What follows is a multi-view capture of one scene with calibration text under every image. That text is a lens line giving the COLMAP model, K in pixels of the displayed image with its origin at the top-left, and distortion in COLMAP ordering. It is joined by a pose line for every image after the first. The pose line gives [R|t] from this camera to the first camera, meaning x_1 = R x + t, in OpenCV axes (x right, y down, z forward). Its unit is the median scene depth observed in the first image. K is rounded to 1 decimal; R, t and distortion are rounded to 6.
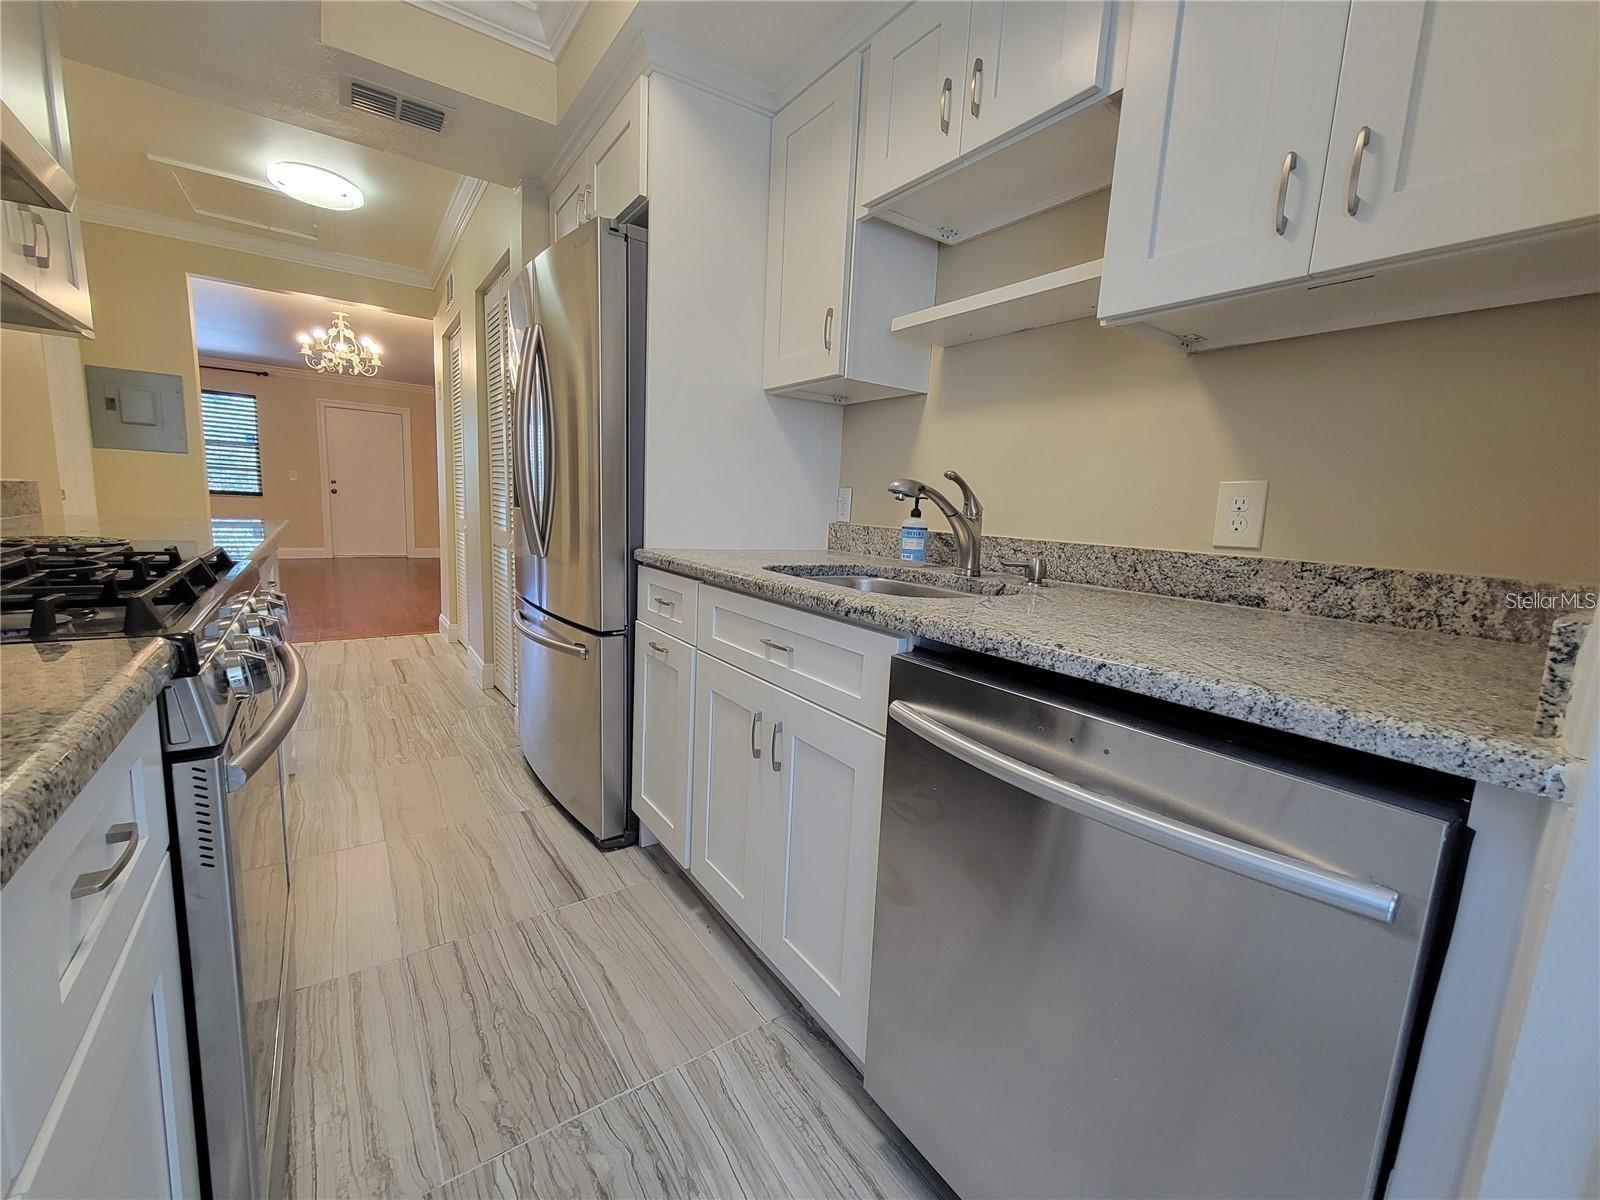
lens RADIAL K [[650.7, 0, 787.1], [0, 650.7, 607.4], [0, 0, 1]] dist [0.003836, -0.003267]
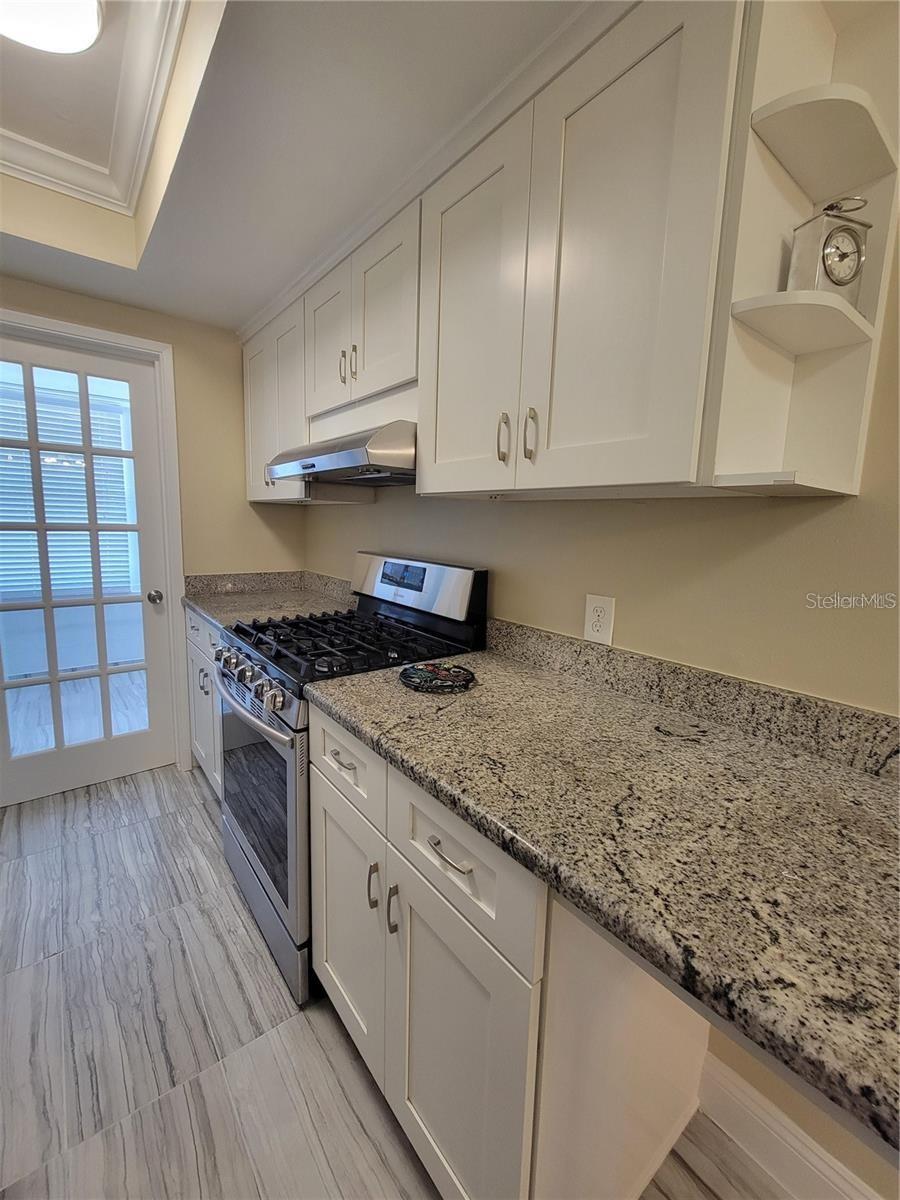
lens RADIAL K [[488.0, 0, 446.2], [0, 488.0, 589.9], [0, 0, 1]] dist [0.003836, -0.003267]
pose [[-0.994727, -0.073815, -0.071199, -0.851082], [-0.091362, 0.953202, 0.288200, -0.470914], [0.046594, 0.293186, -0.954919, 1.574779]]
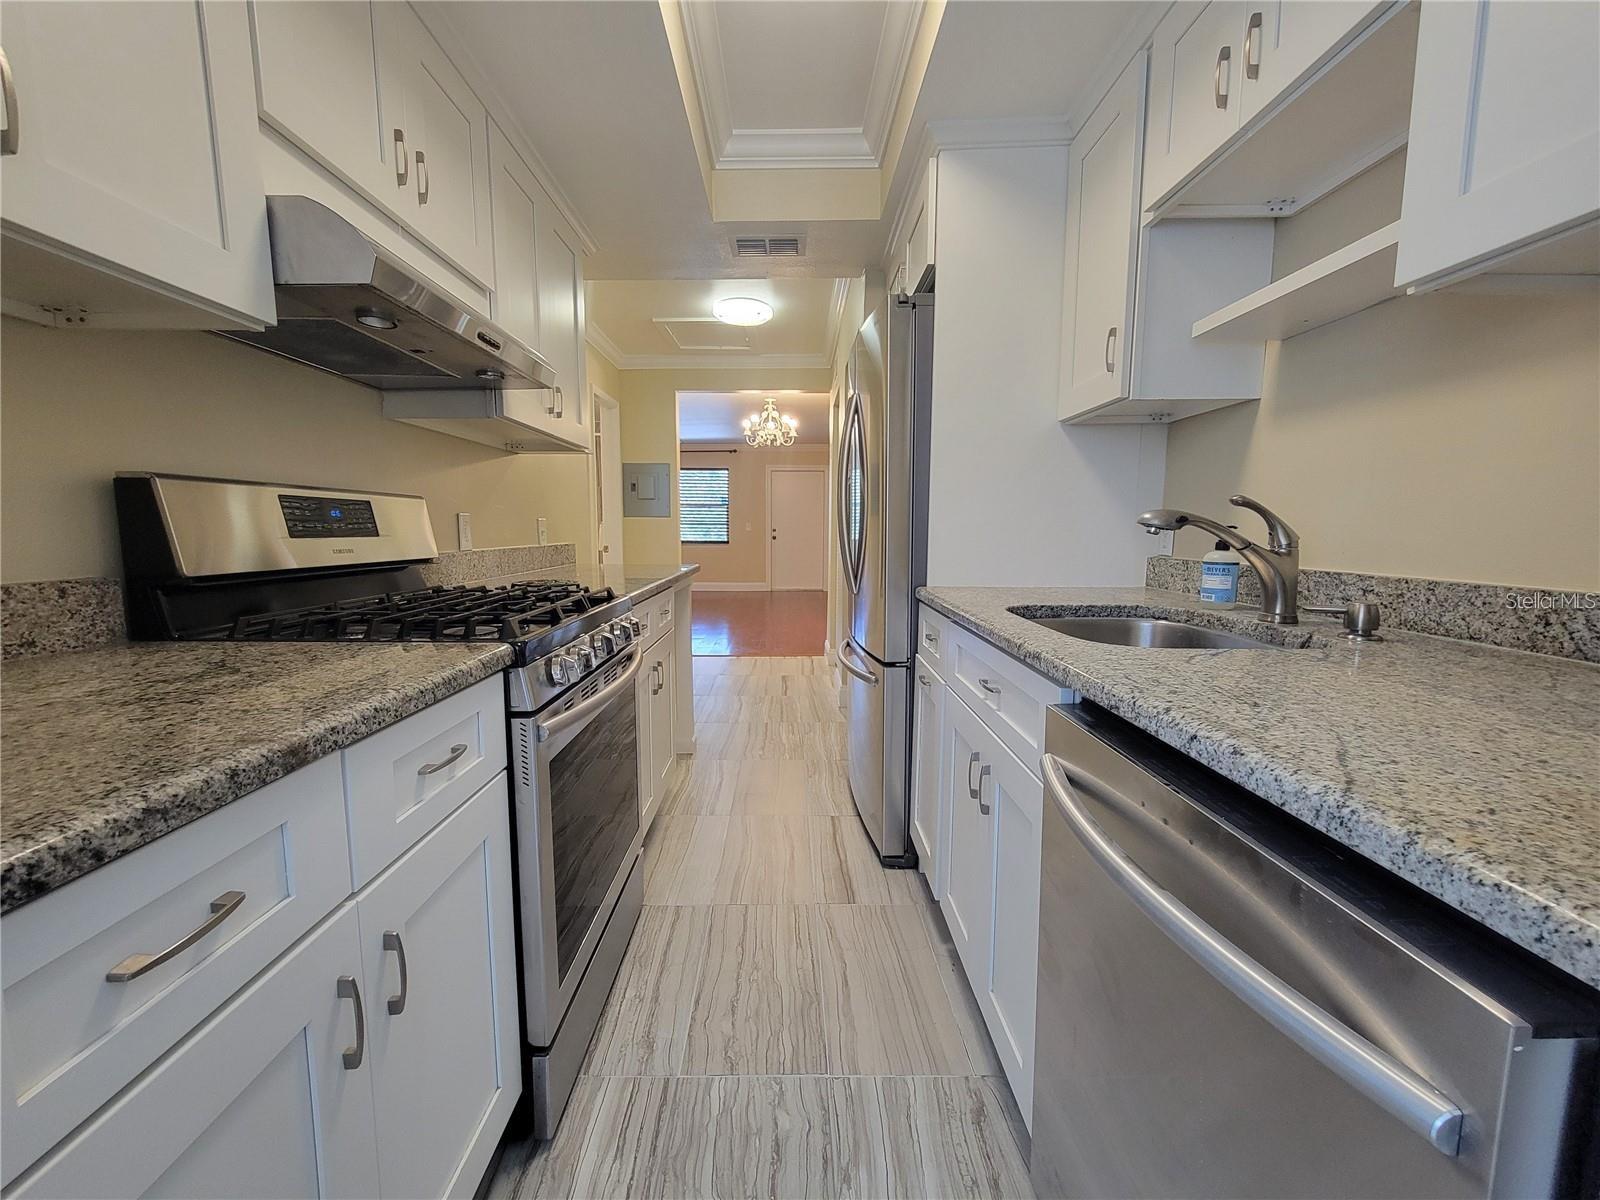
lens RADIAL K [[650.7, 0, 784.7], [0, 650.7, 606.7], [0, 0, 1]] dist [0.003836, -0.003267]
pose [[0.817451, 0.019643, -0.575663, 0.257933], [-0.049385, 0.998128, -0.036069, -0.010293], [0.573877, 0.057914, 0.816891, 0.003175]]
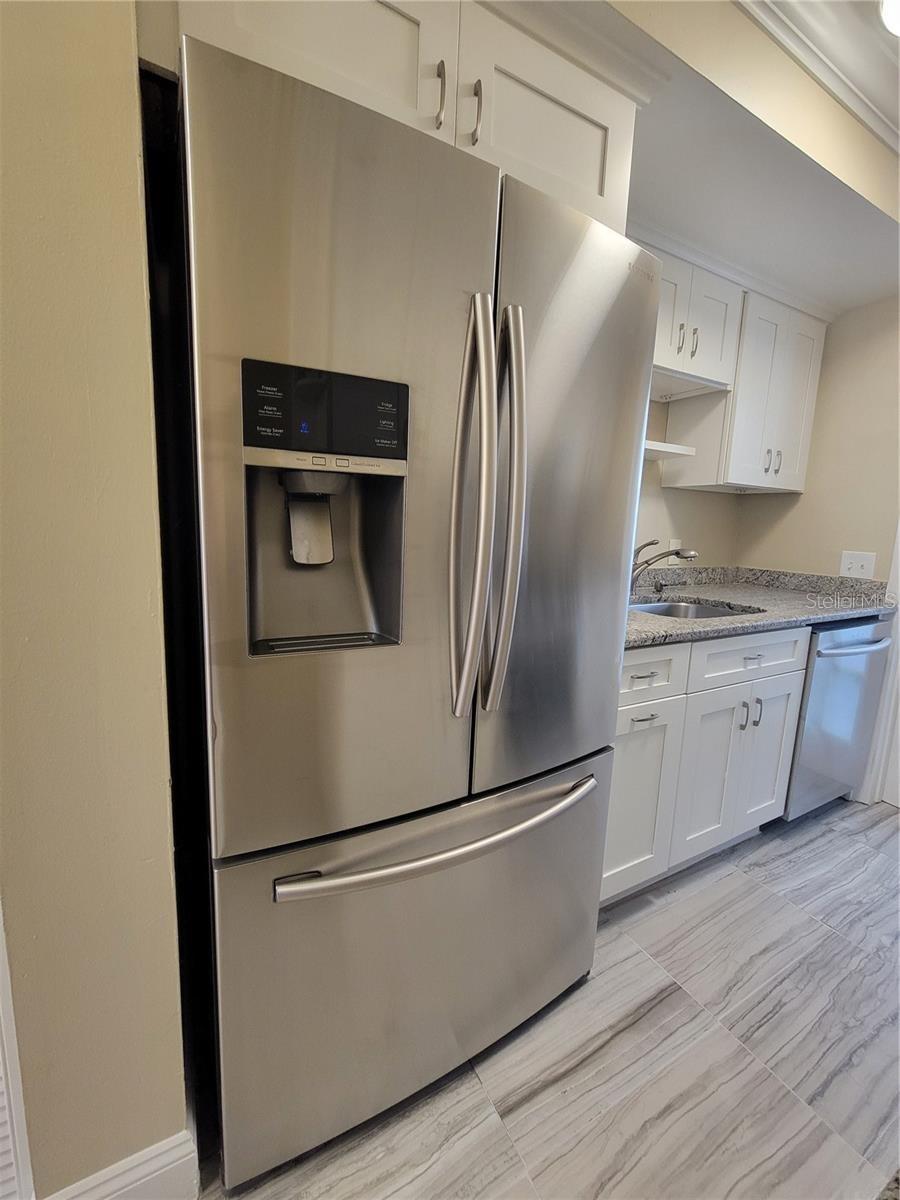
lens RADIAL K [[488.0, 0, 443.0], [0, 488.0, 591.5], [0, 0, 1]] dist [0.003836, -0.003267]
pose [[0.108183, -0.192002, 0.975414, -1.140826], [0.129730, 0.975509, 0.177632, -0.383488], [-0.985630, 0.107324, 0.130441, 1.400684]]
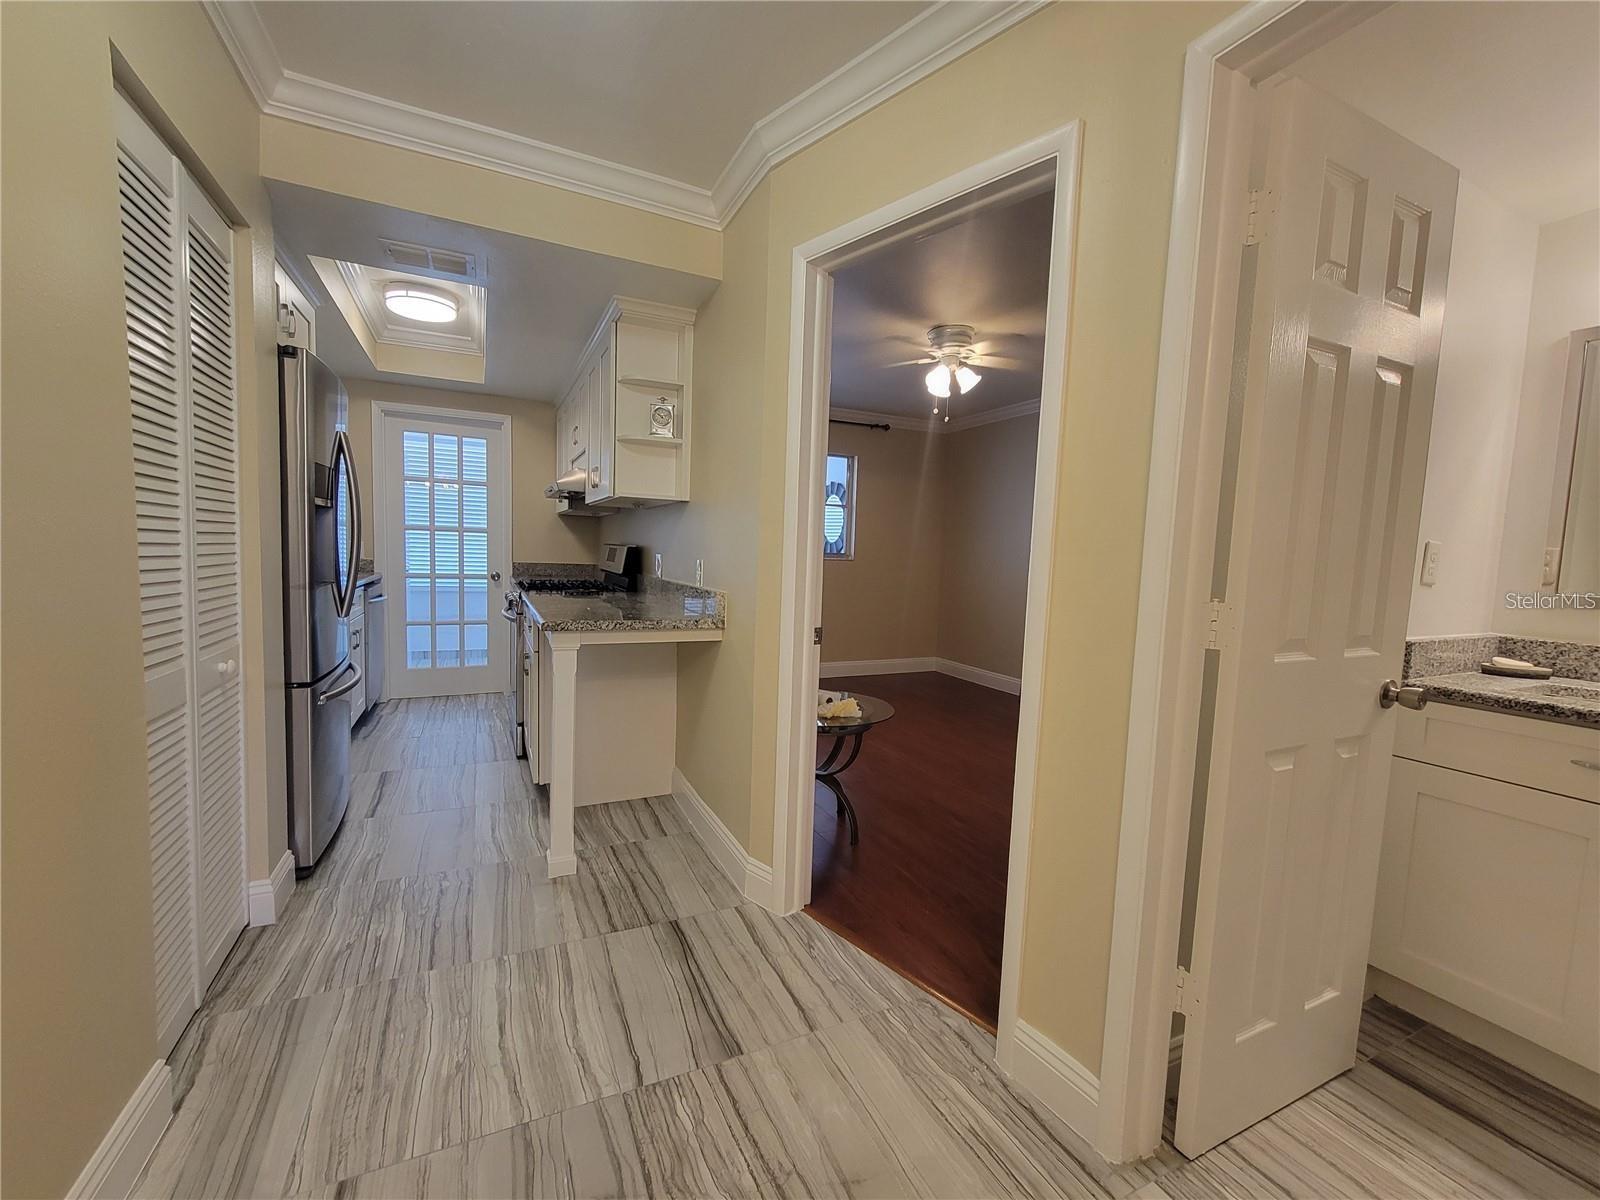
lens RADIAL K [[650.7, 0, 790.5], [0, 650.7, 603.6], [0, 0, 1]] dist [0.003836, -0.003267]
pose [[-0.982639, -0.101657, 0.155201, -2.013196], [-0.061598, 0.967835, 0.243929, -0.654923], [-0.175006, 0.230134, -0.957294, 2.926548]]
